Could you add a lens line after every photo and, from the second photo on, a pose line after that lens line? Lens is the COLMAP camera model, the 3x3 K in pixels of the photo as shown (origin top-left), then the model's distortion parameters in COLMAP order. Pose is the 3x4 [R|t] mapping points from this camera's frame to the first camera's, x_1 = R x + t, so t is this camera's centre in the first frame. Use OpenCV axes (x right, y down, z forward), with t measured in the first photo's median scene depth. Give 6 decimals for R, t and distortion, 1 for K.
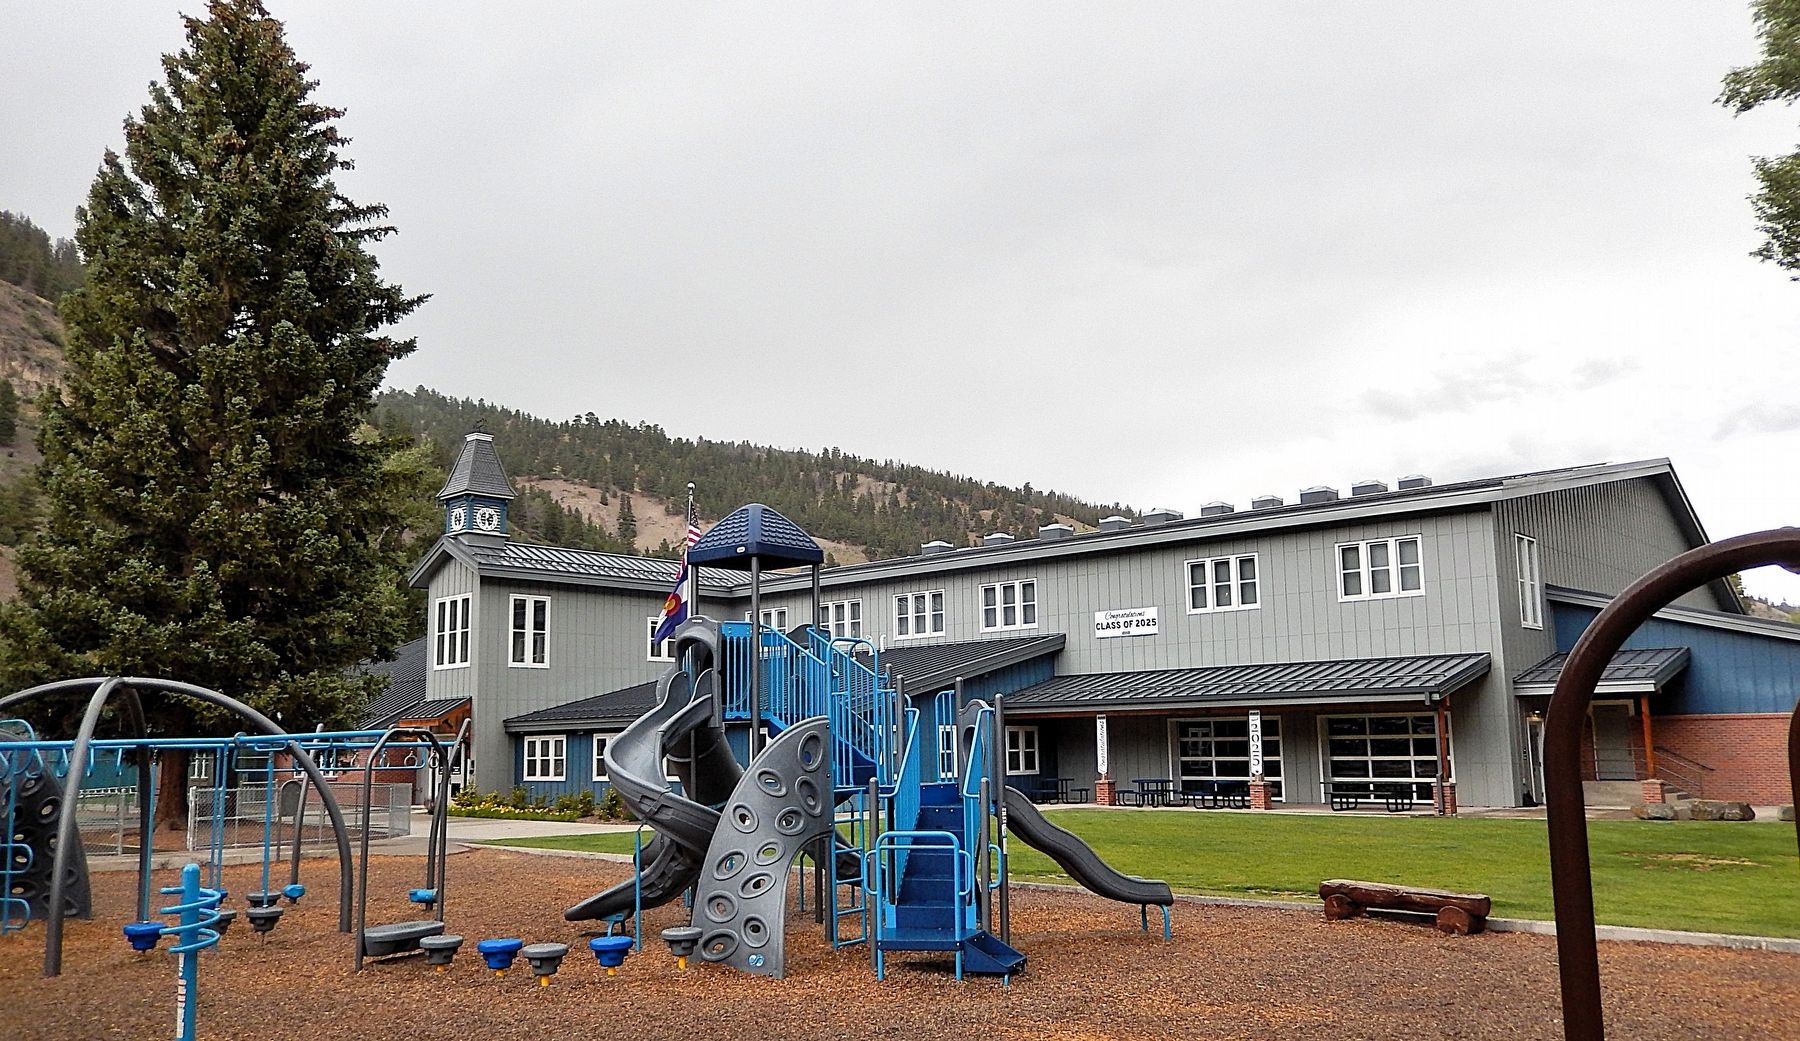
lens RADIAL K [[1443.8, 0, 899.1], [0, 1443.8, 522.8], [0, 0, 1]] dist [0.018384, 0.017968]
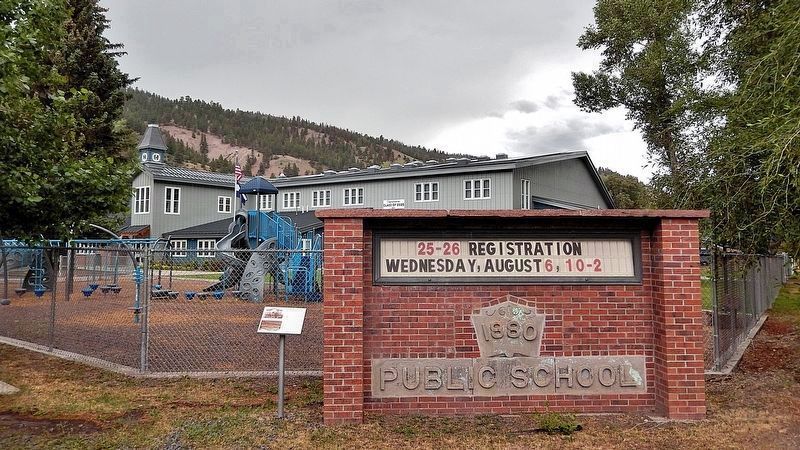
lens RADIAL K [[618.9, 0, 394.0], [0, 618.9, 196.7], [0, 0, 1]] dist [0.009798, -0.013411]
pose [[0.993257, 0.027921, 0.112525, 0.022183], [-0.035863, 0.996959, 0.069188, -0.030059], [-0.110251, -0.072757, 0.991237, -0.199408]]
